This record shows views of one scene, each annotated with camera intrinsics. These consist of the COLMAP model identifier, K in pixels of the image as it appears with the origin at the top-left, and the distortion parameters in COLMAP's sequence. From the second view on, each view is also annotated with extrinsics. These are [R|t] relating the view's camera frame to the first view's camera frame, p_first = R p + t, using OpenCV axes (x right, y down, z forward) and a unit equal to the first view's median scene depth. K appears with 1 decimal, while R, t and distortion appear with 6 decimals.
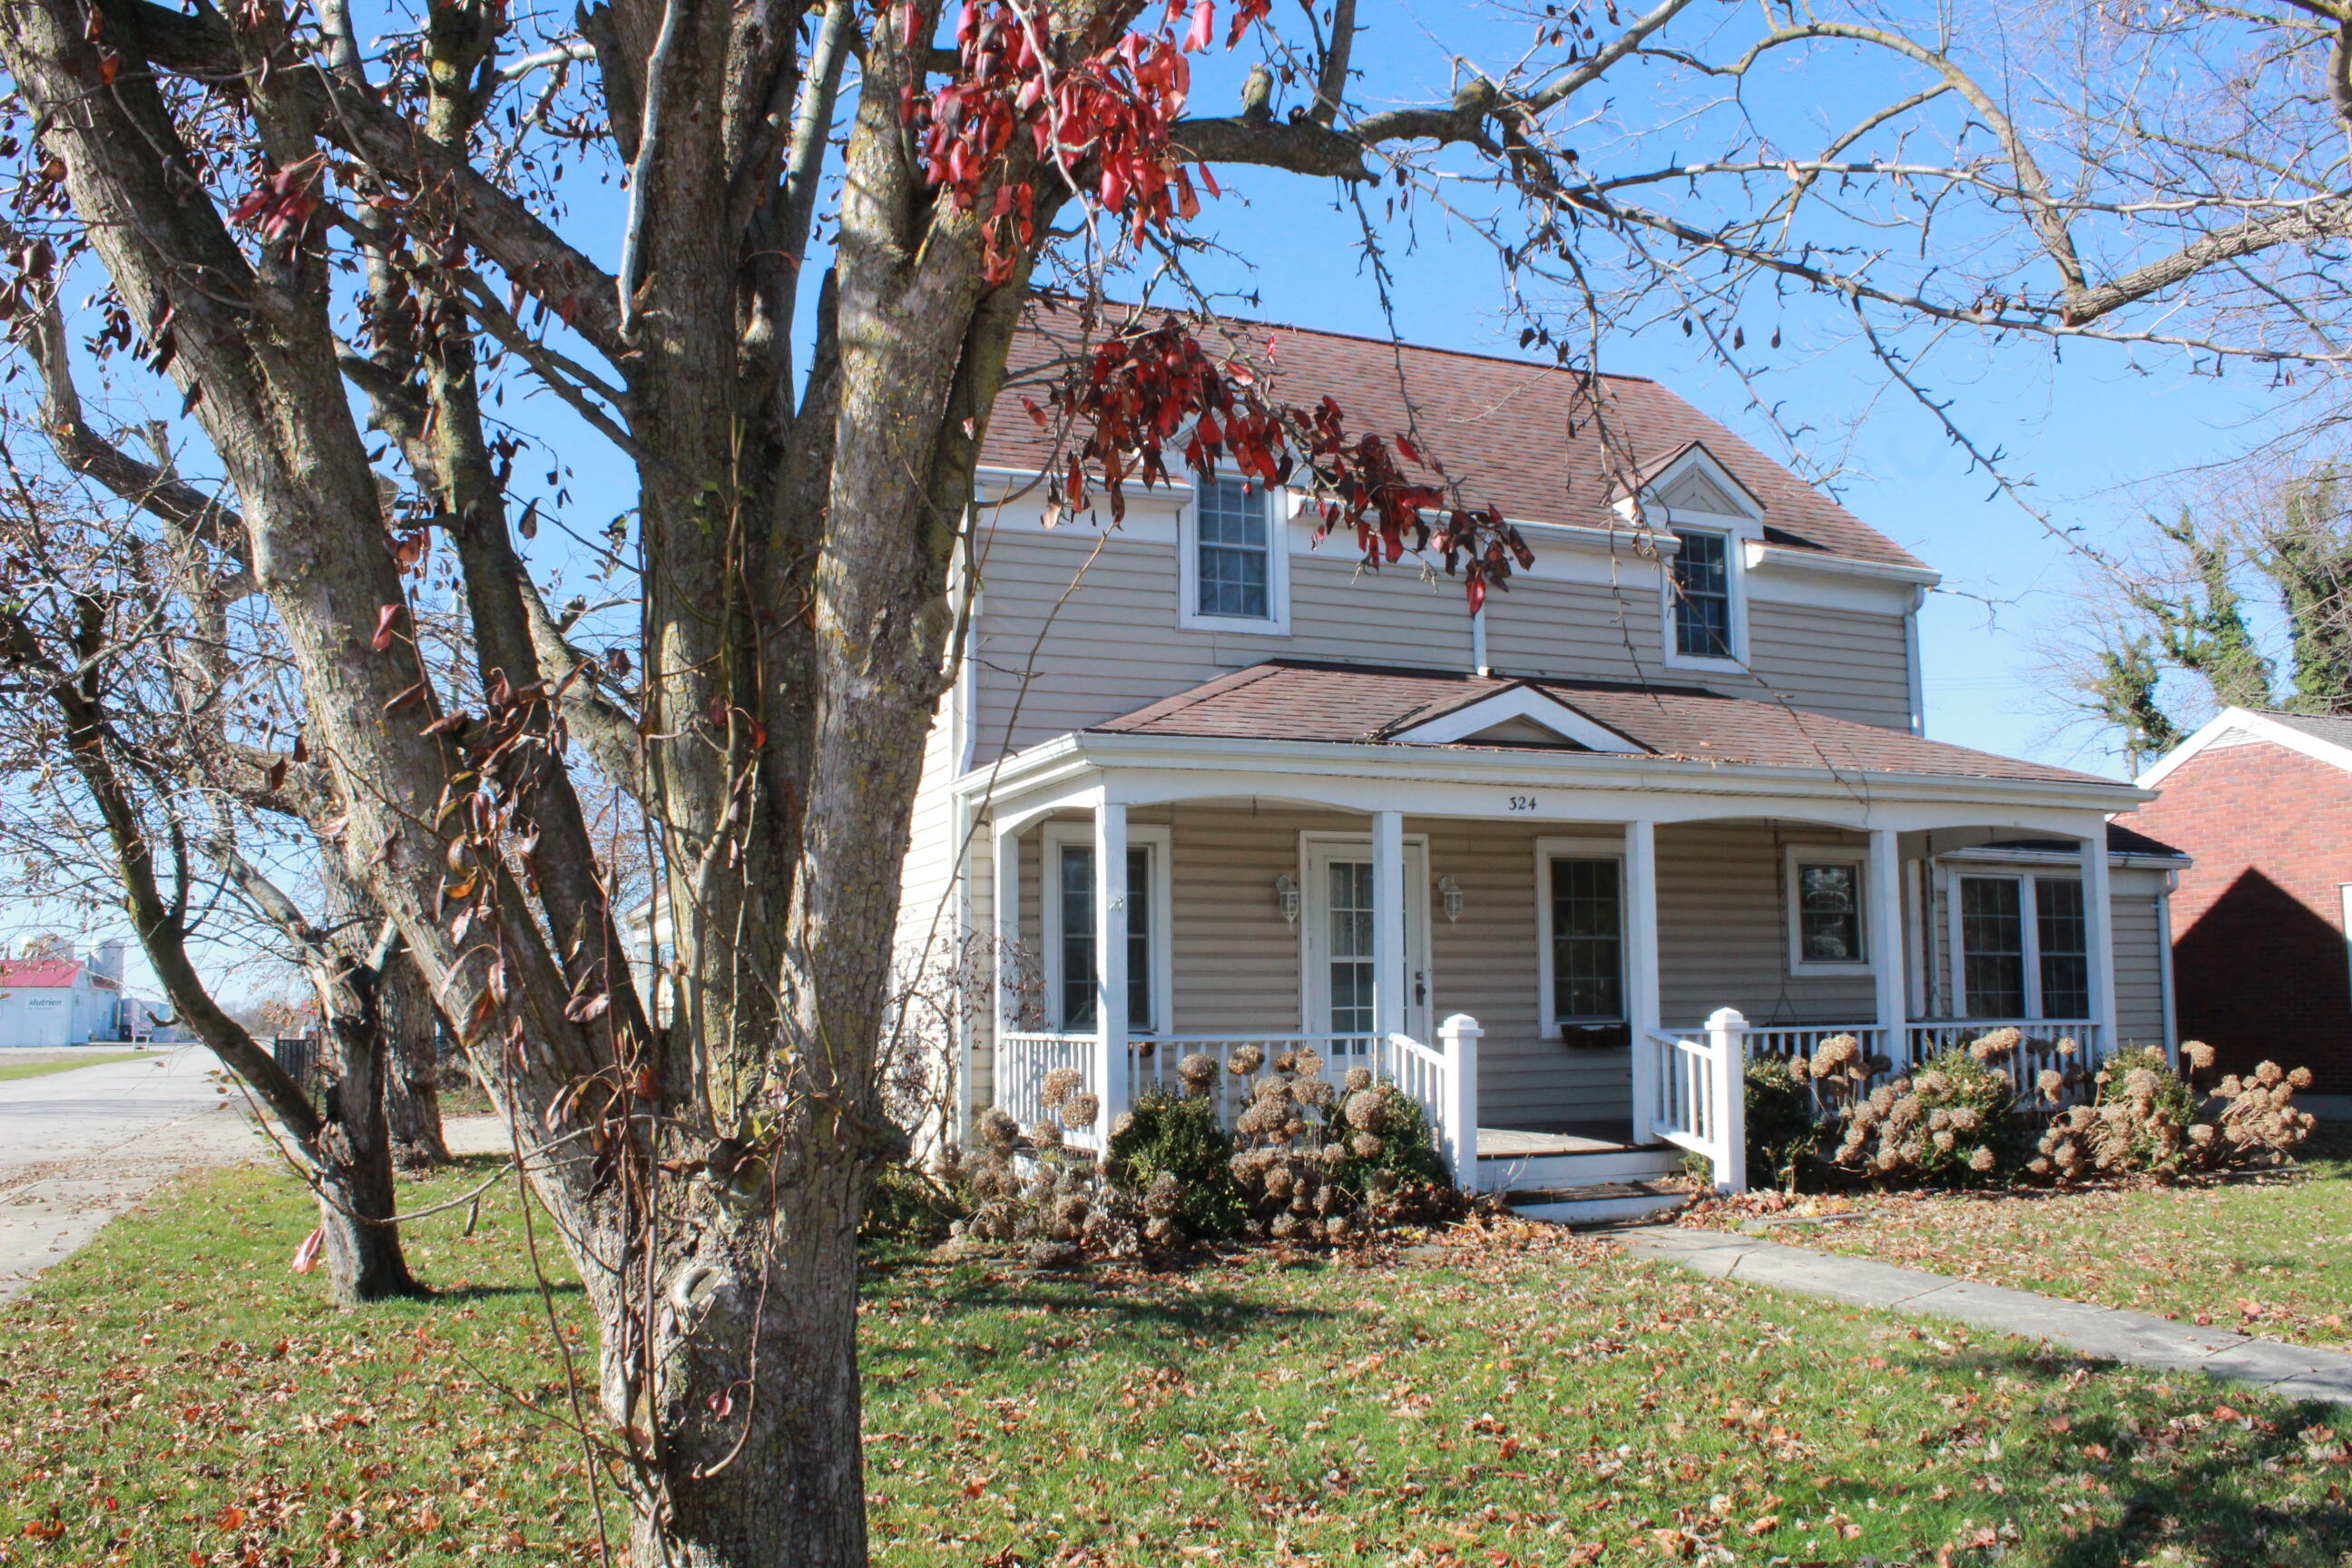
lens RADIAL K [[1953.3, 0, 1160.6], [0, 1953.3, 793.2], [0, 0, 1]] dist [-0.167973, 0.148045]
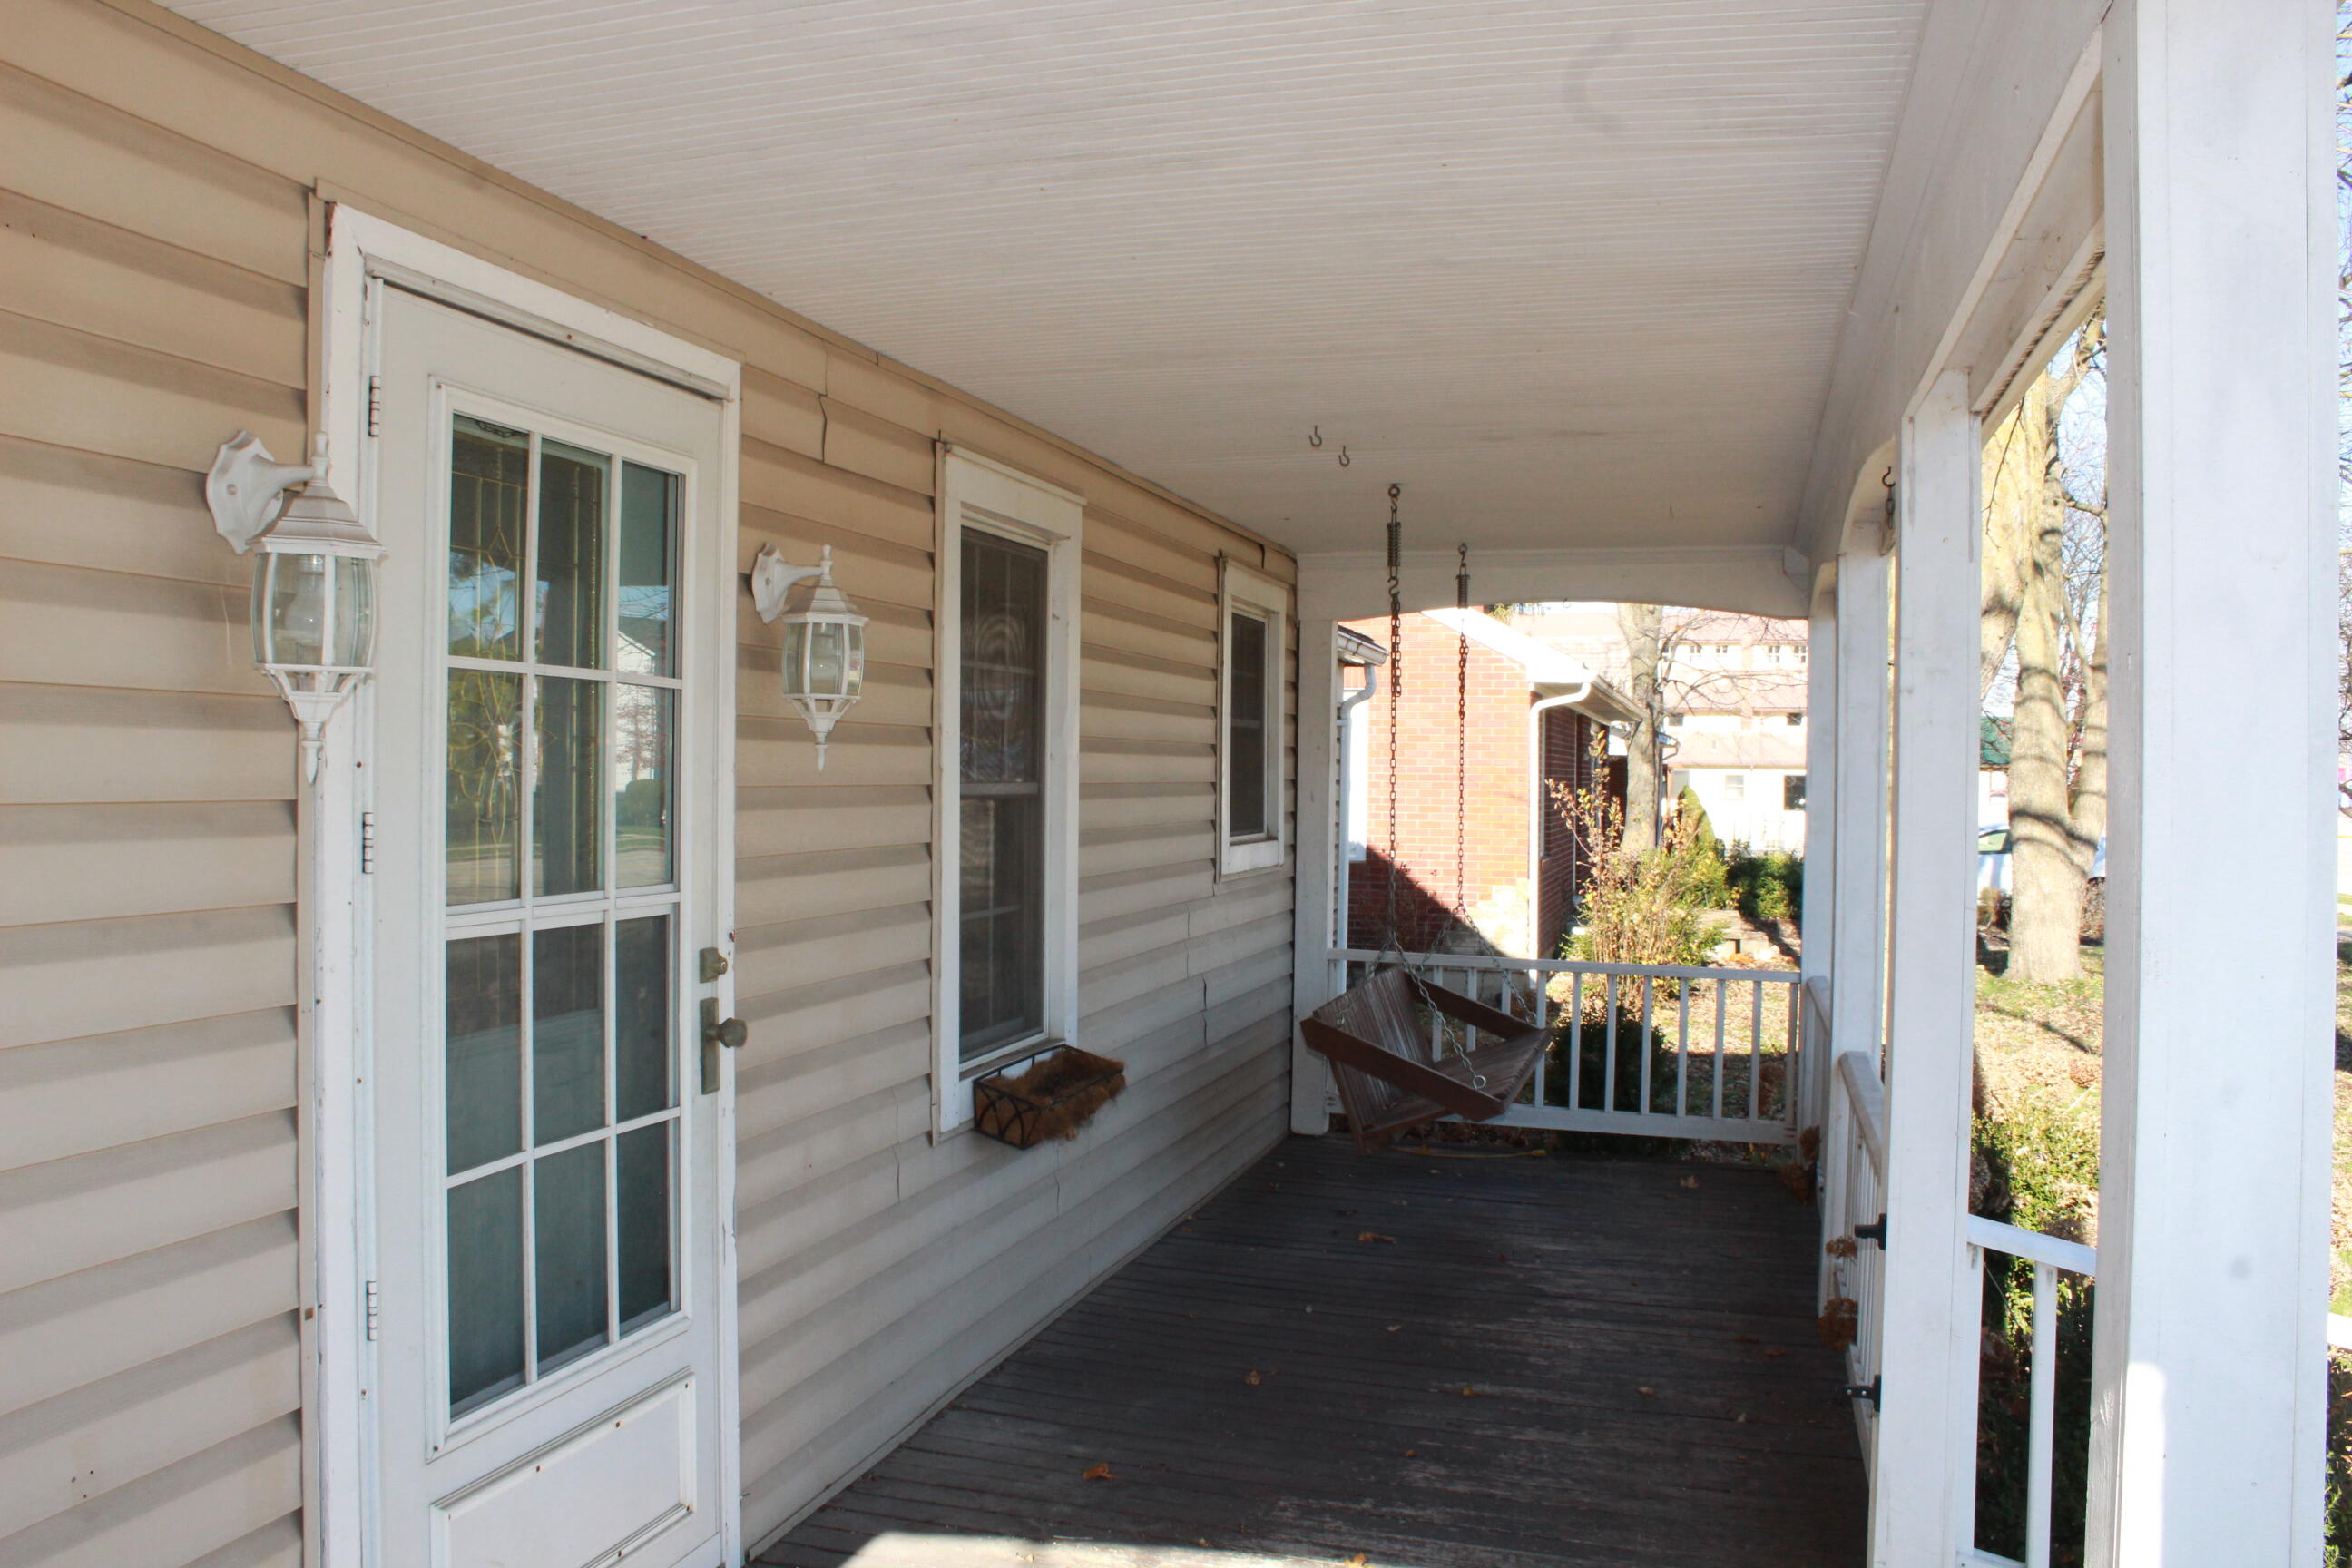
lens RADIAL K [[1872.4, 0, 1176.0], [0, 1872.4, 784.0], [0, 0, 1]] dist [-0.151065, 0.001663]
pose [[0.618431, 0.008547, 0.785792, -0.007486], [-0.103636, 0.992094, 0.070772, 0.052061], [-0.778975, -0.125204, 0.614428, 0.840027]]
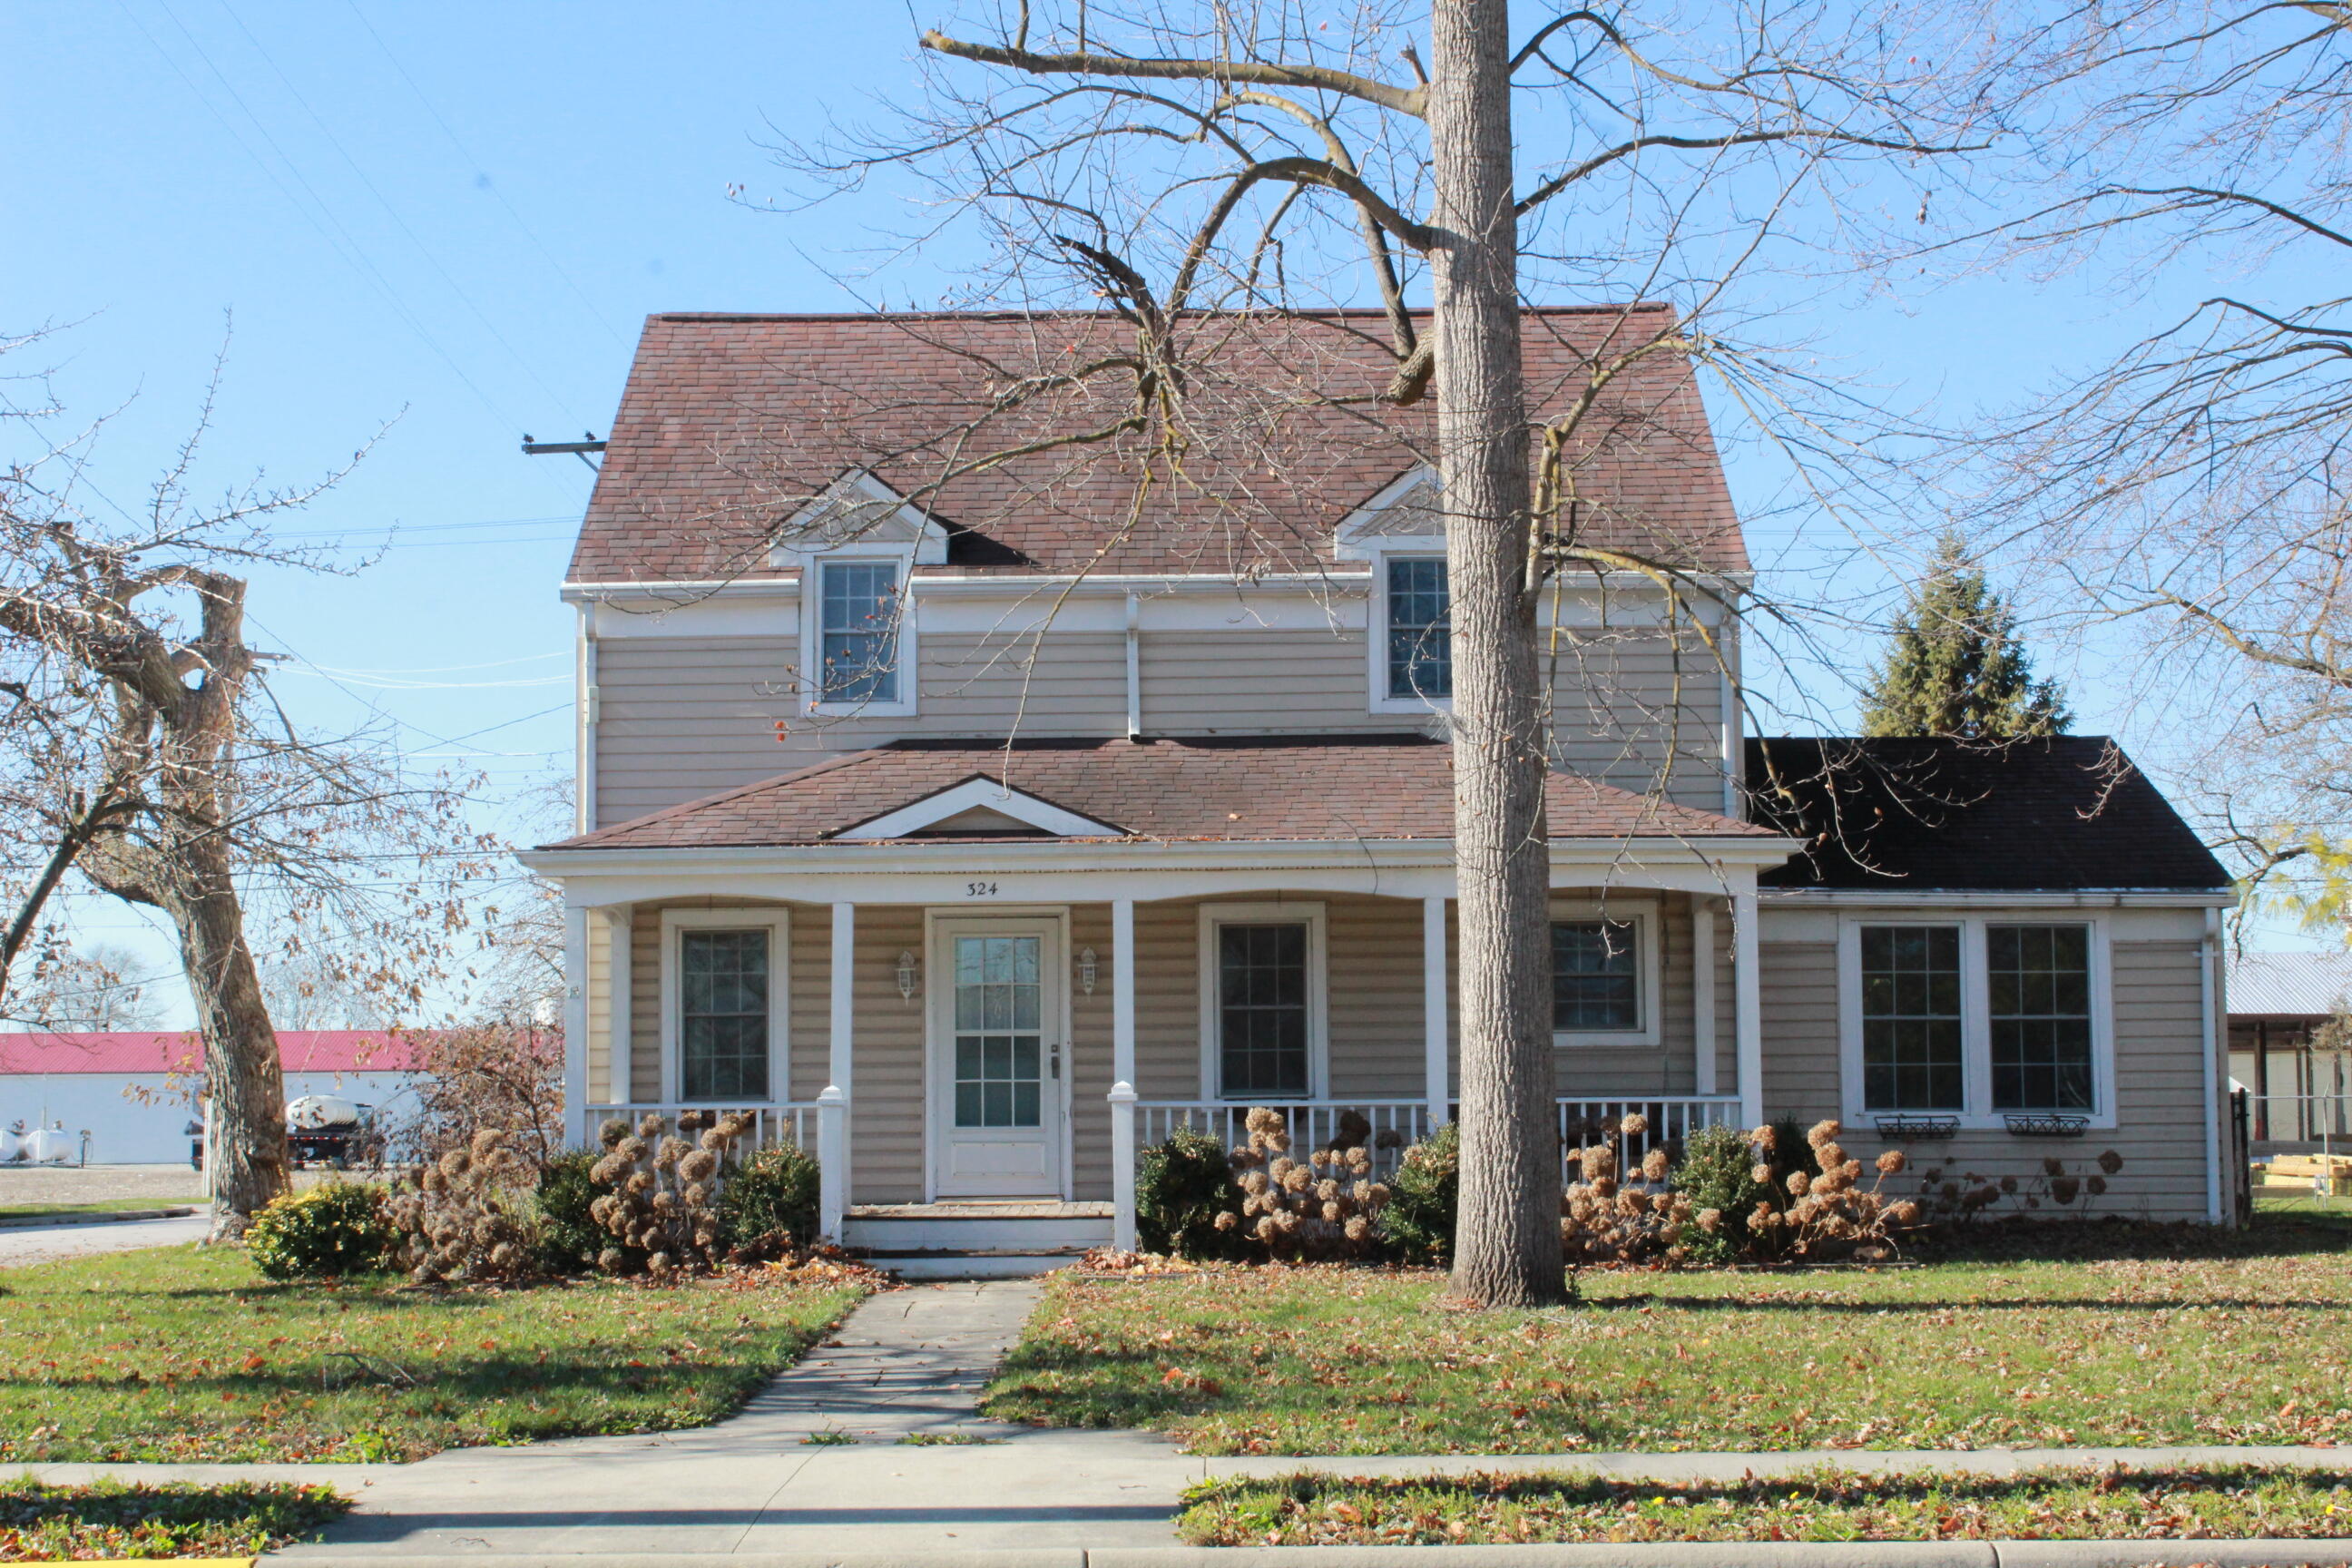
lens RADIAL K [[3615.9, 0, 1127.7], [0, 3615.9, 785.9], [0, 0, 1]] dist [-0.031182, 0.007760]
pose [[0.918247, -0.037209, -0.394255, 0.923212], [0.046959, 0.998783, 0.015108, -0.068491], [0.393213, -0.032386, 0.918877, -0.700610]]
